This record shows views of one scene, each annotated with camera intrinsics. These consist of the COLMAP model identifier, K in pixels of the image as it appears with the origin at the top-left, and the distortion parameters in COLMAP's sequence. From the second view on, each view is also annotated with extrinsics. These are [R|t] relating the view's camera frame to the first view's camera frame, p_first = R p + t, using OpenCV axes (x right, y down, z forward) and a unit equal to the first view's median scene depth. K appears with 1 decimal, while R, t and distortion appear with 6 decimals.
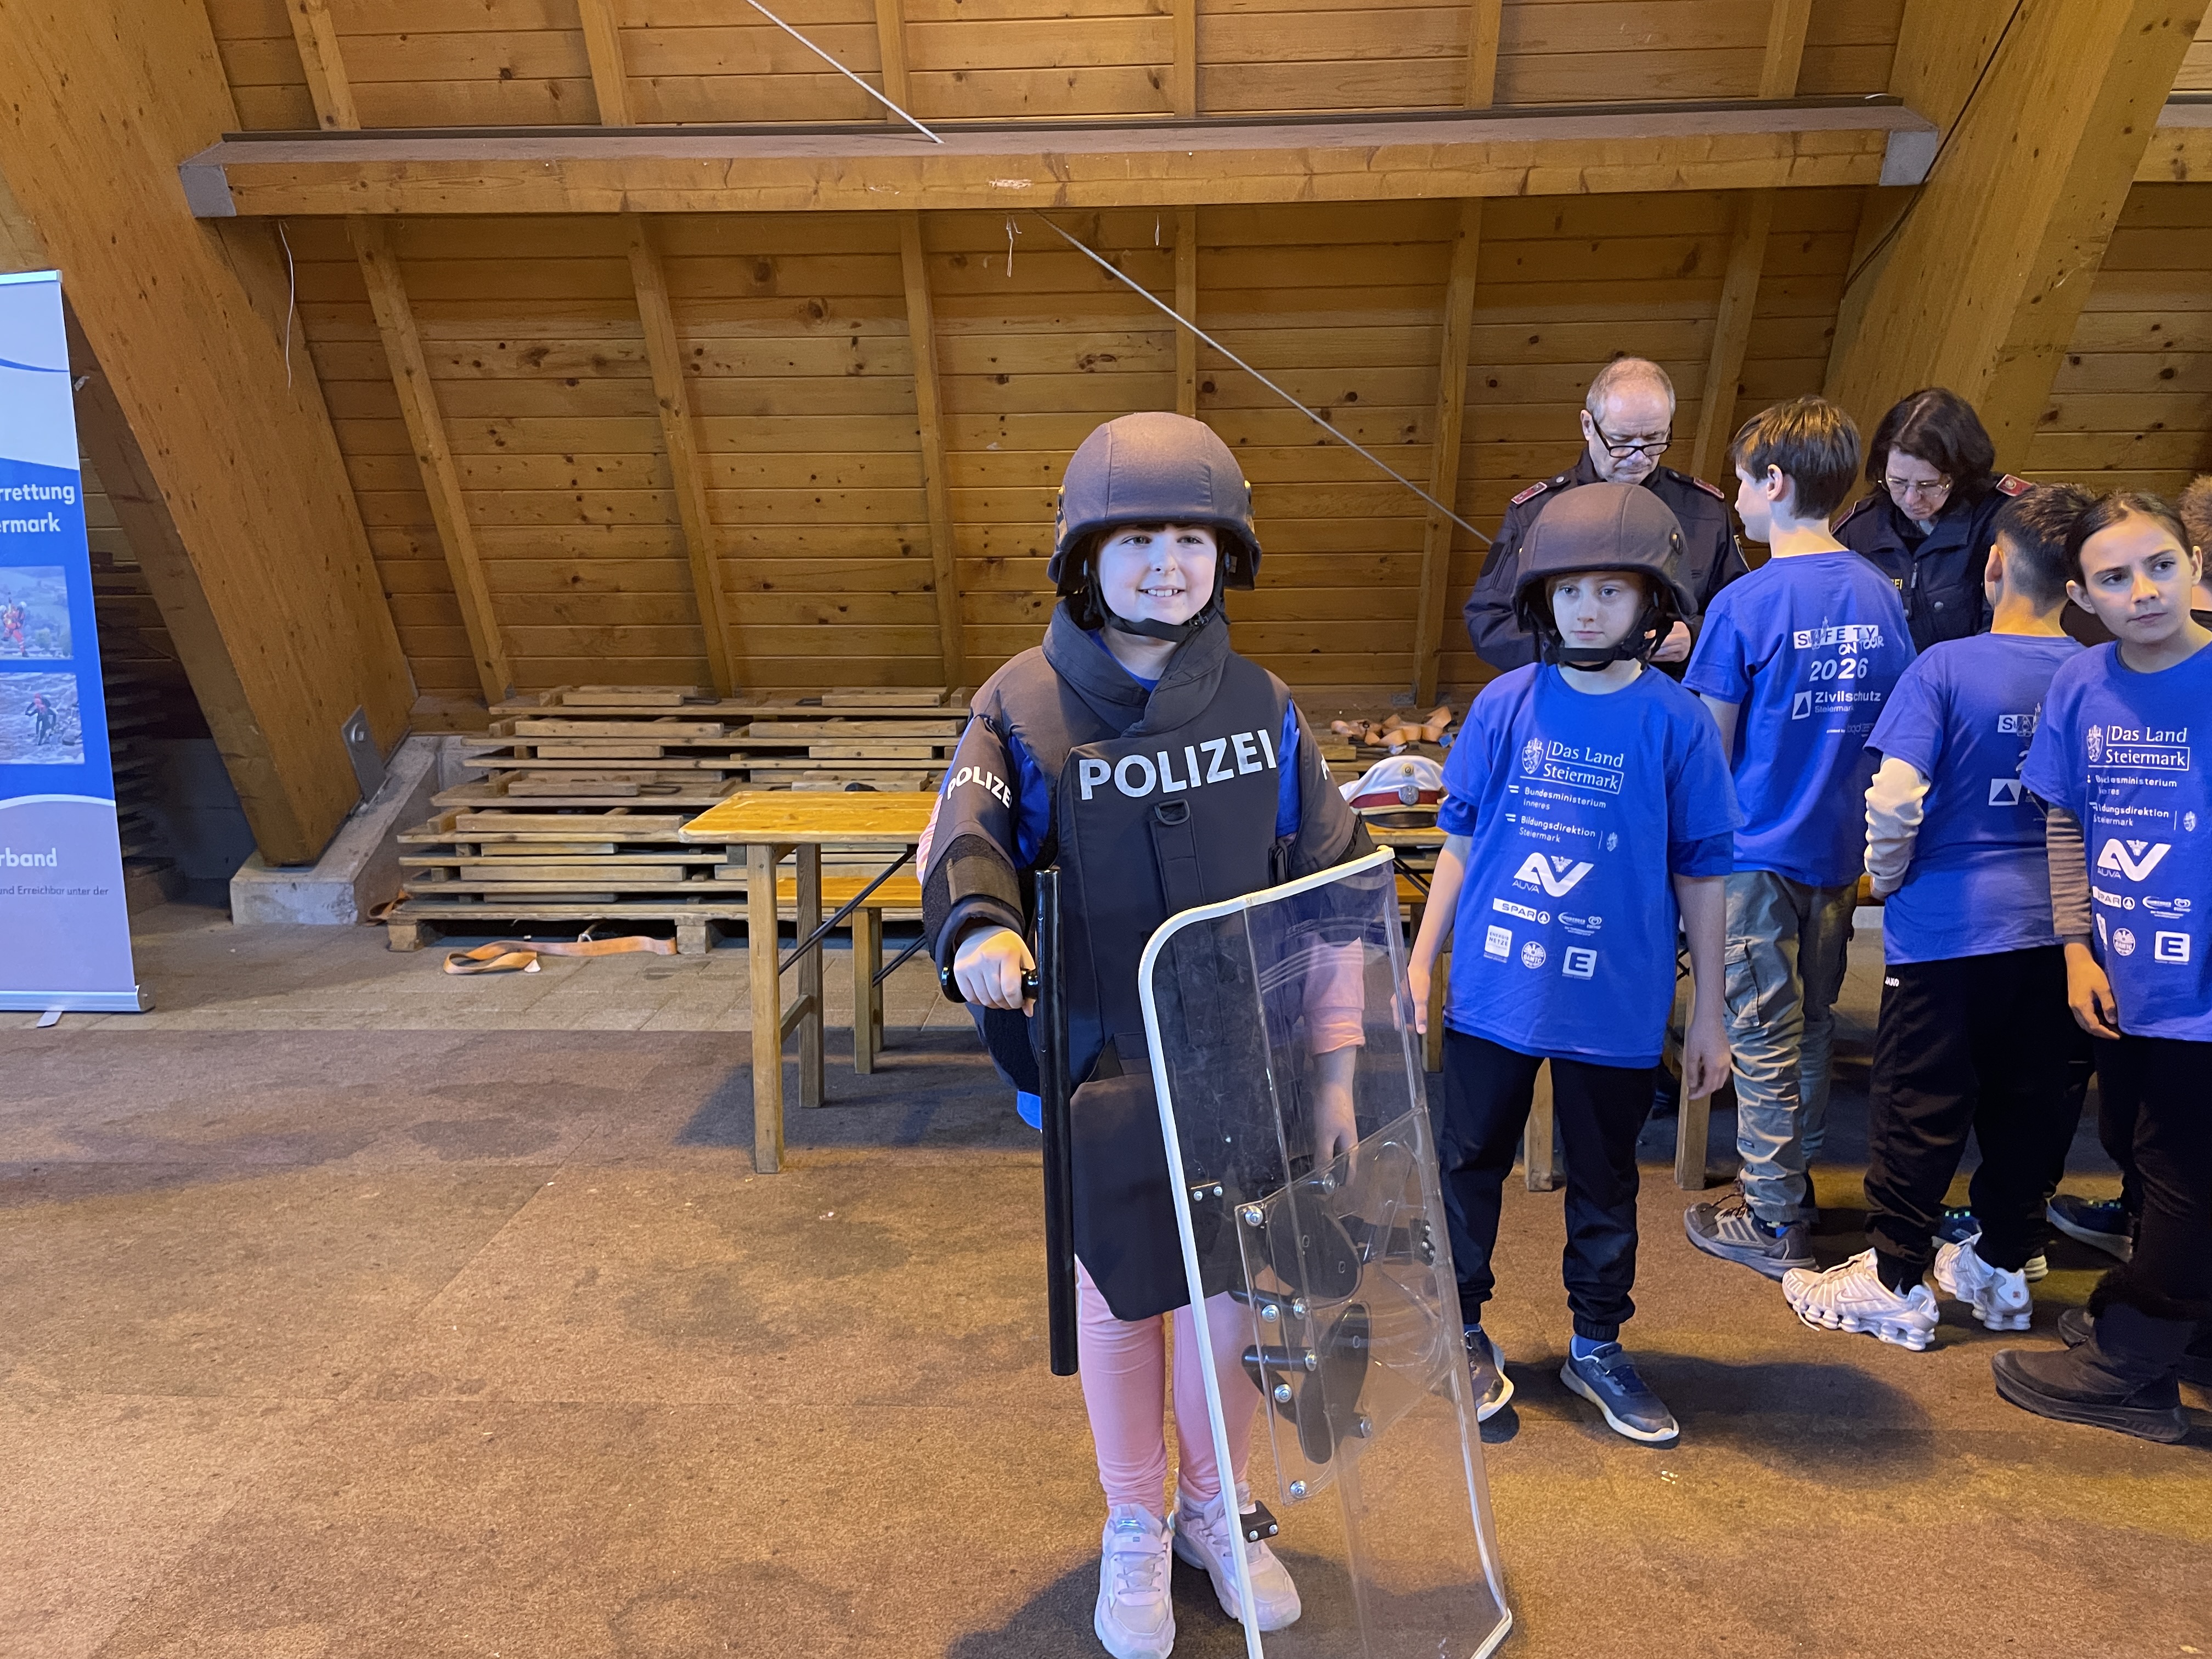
lens RADIAL K [[1674.4, 0, 1088.3], [0, 1674.4, 813.2], [0, 0, 1]] dist [0.097971, -0.117884]
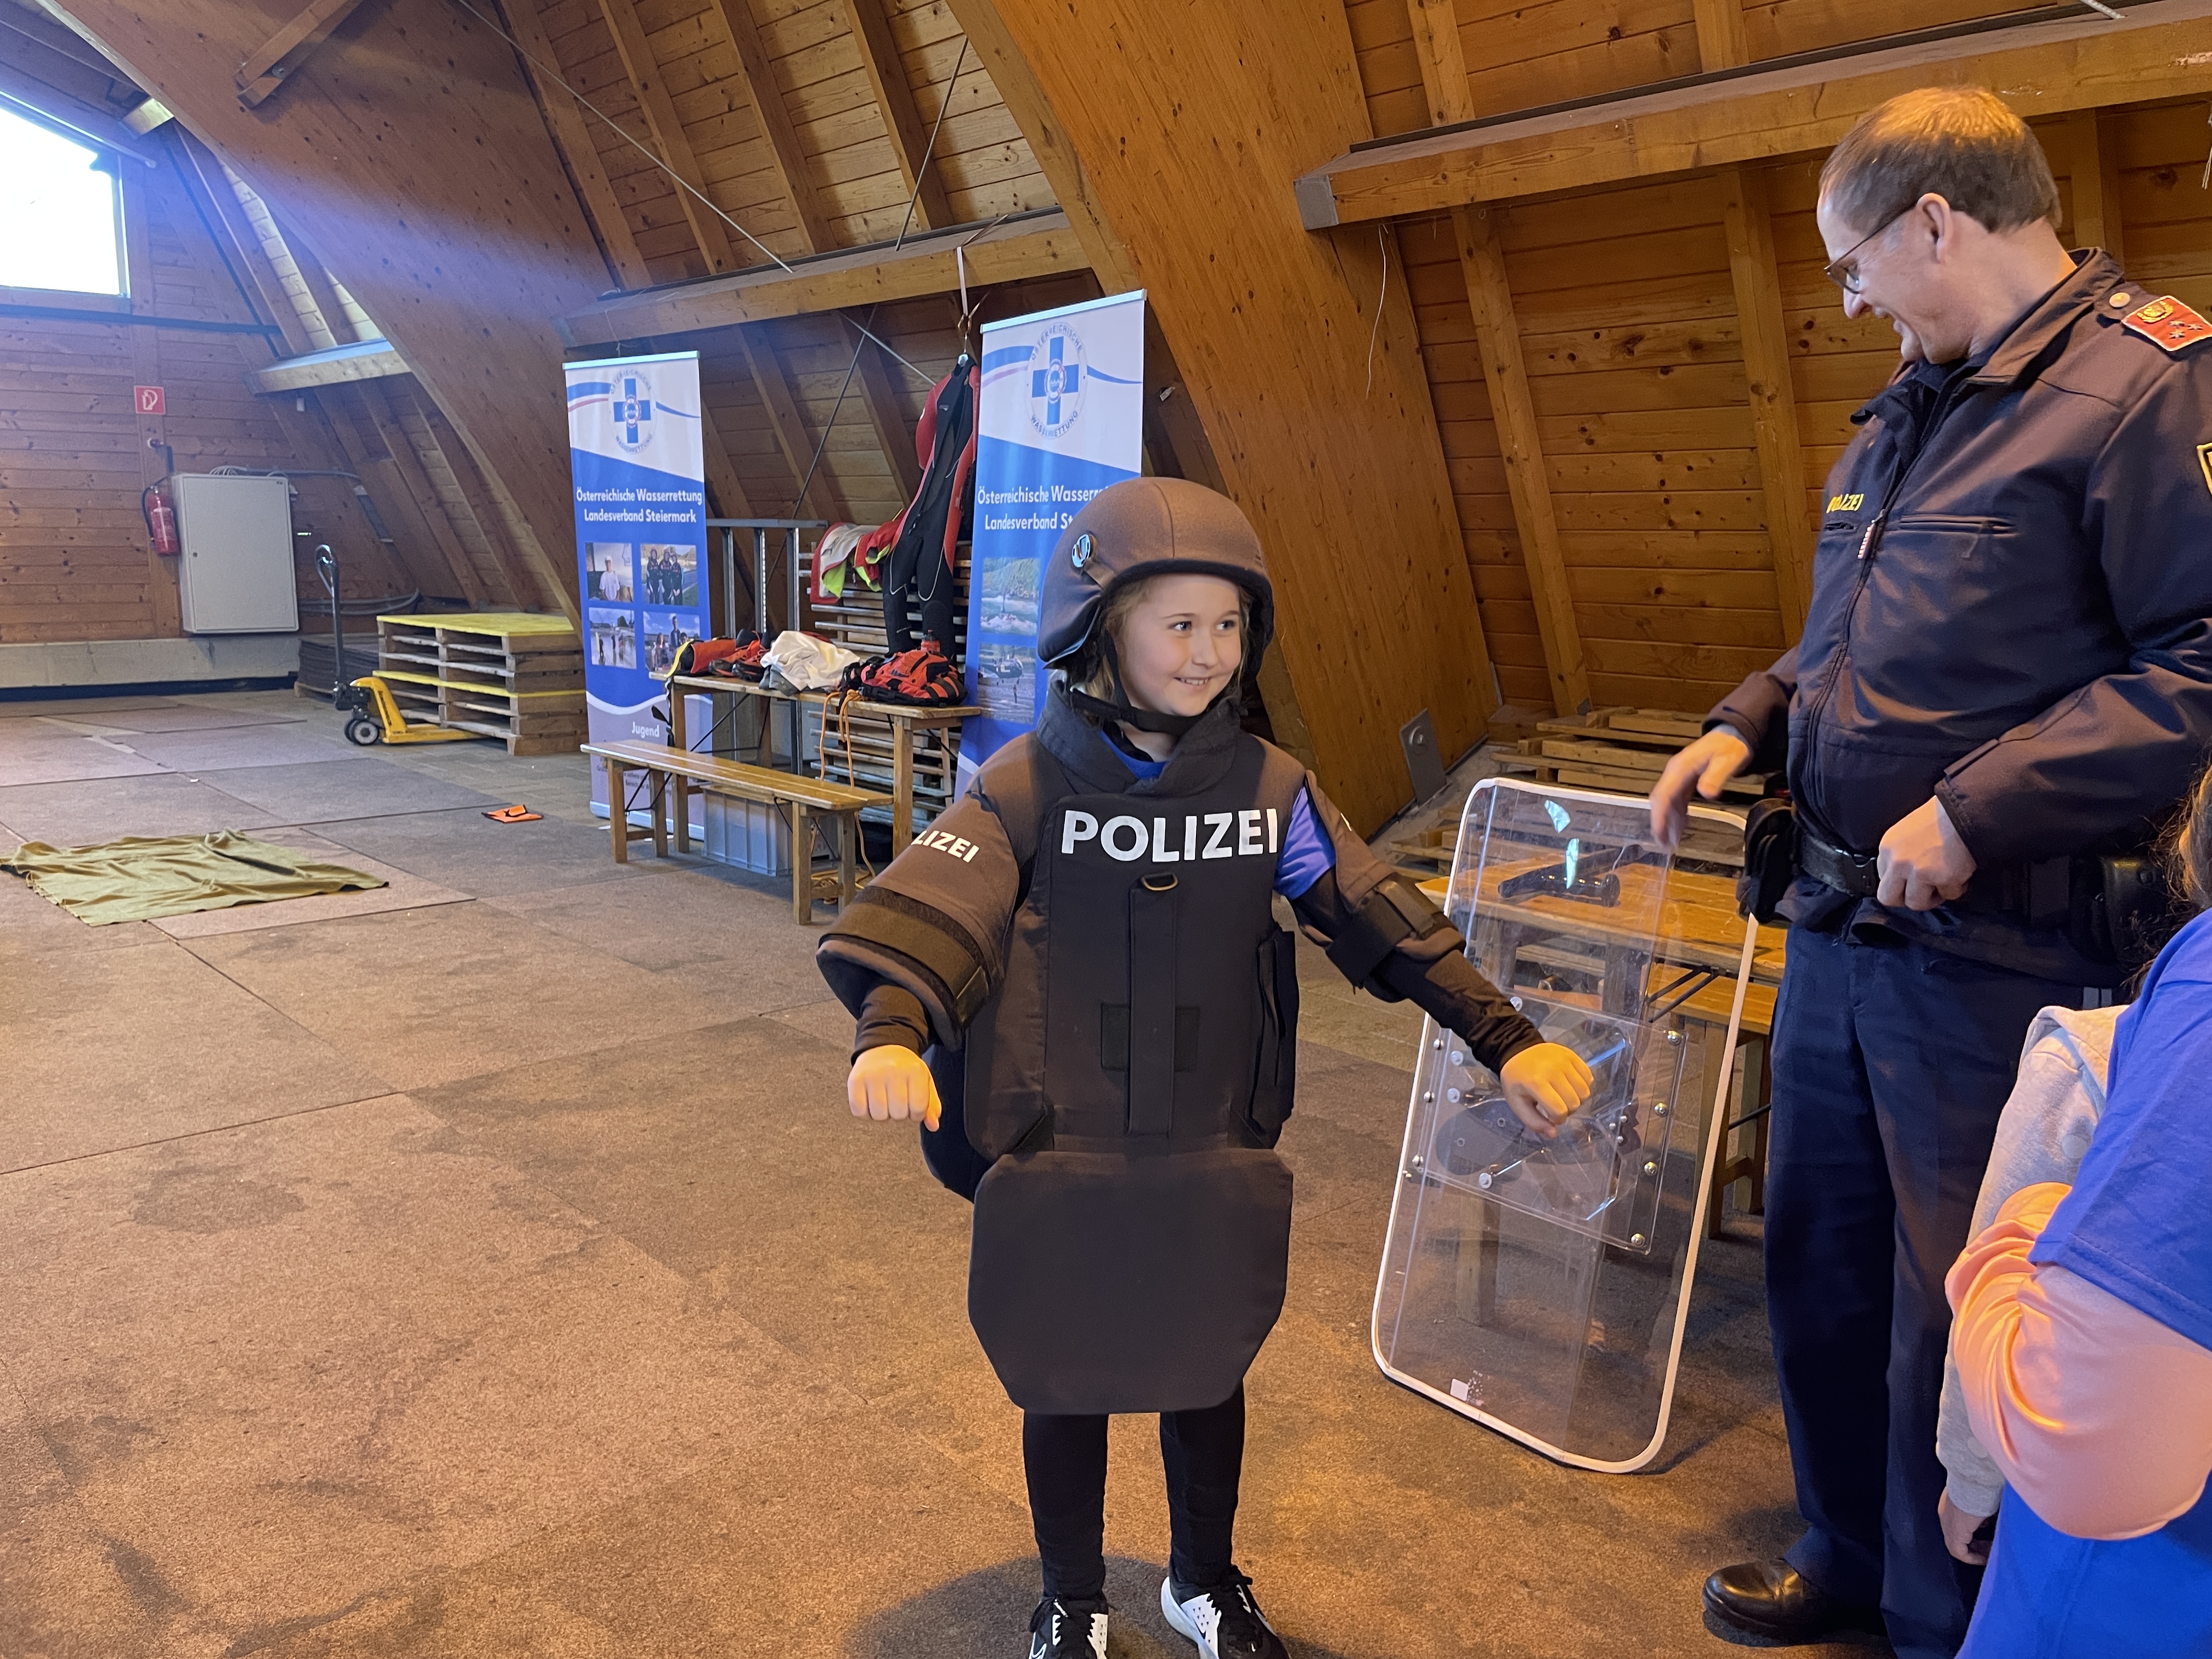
lens RADIAL K [[1674.4, 0, 1115.5], [0, 1674.4, 802.2], [0, 0, 1]] dist [0.097971, -0.117884]
pose [[0.717161, 0.132853, -0.684127, 0.133423], [-0.140792, 0.989040, 0.044474, -0.029214], [0.682537, 0.064425, 0.728006, 0.171177]]
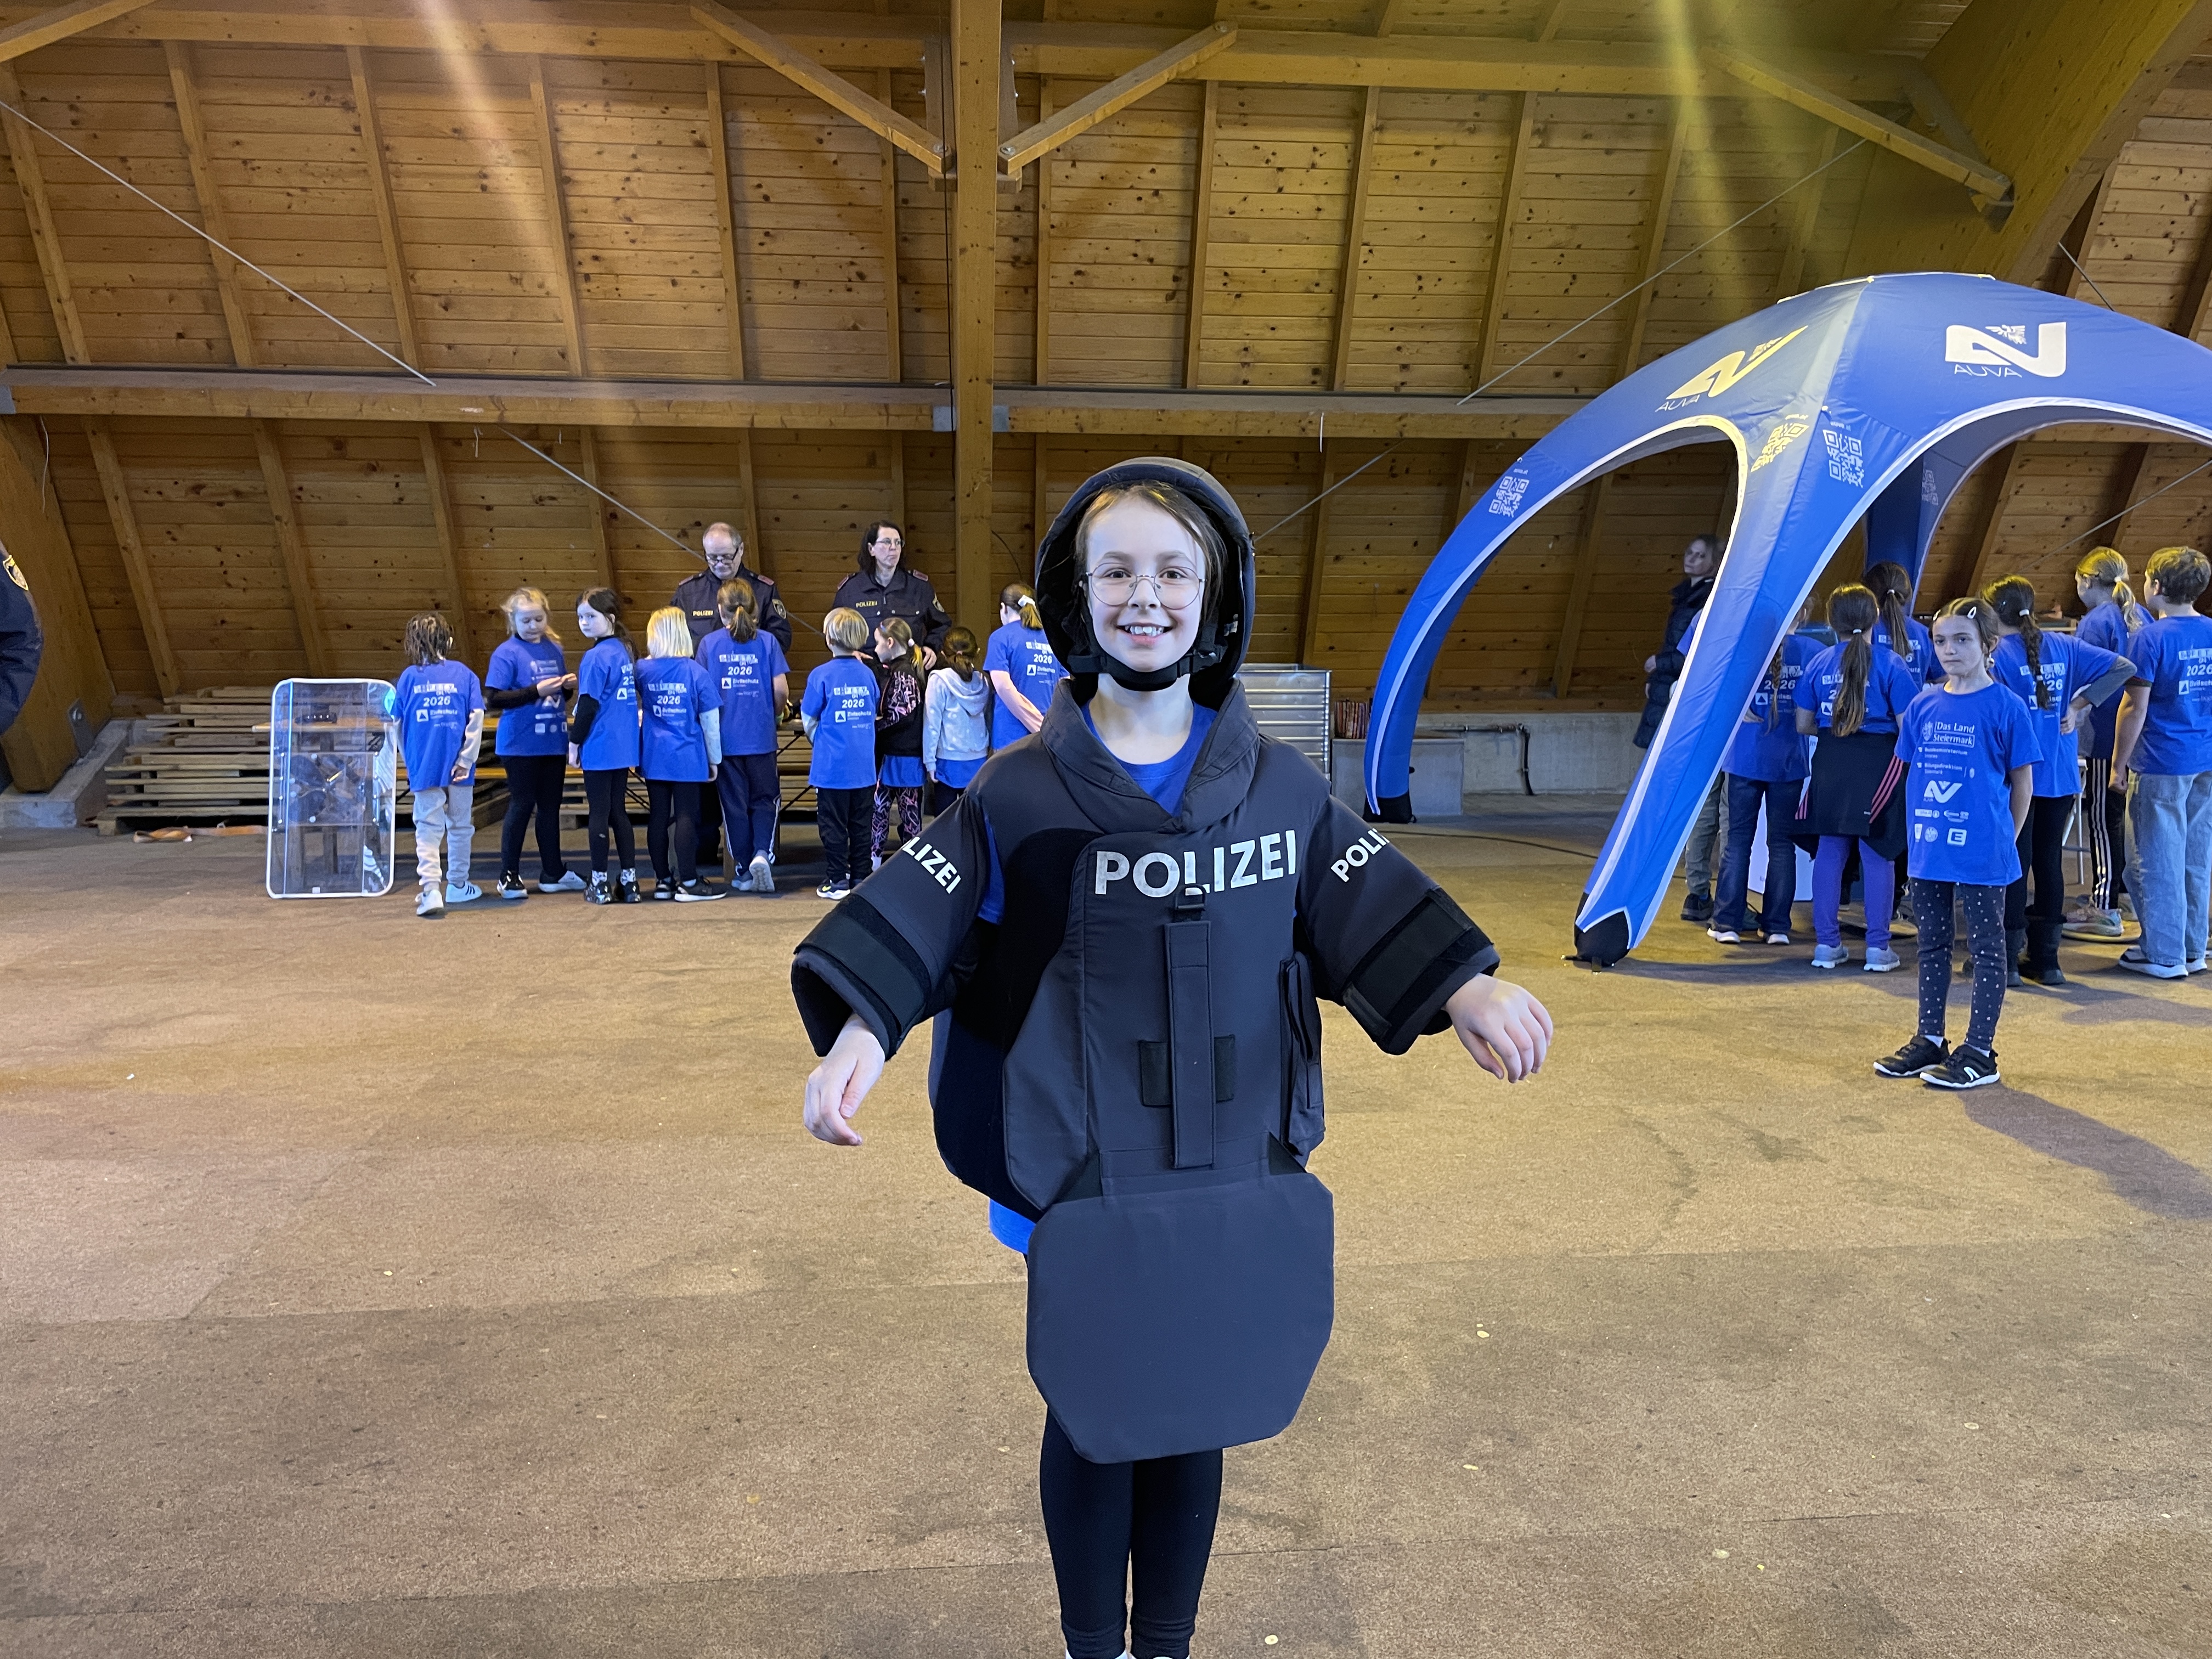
lens RADIAL K [[1674.4, 0, 1099.2], [0, 1674.4, 798.8], [0, 0, 1]] dist [0.097971, -0.117884]
pose [[0.987766, -0.006467, 0.155812, 0.299125], [0.014609, 0.998583, -0.051170, 0.140291], [-0.155260, 0.052820, 0.986460, -0.810115]]
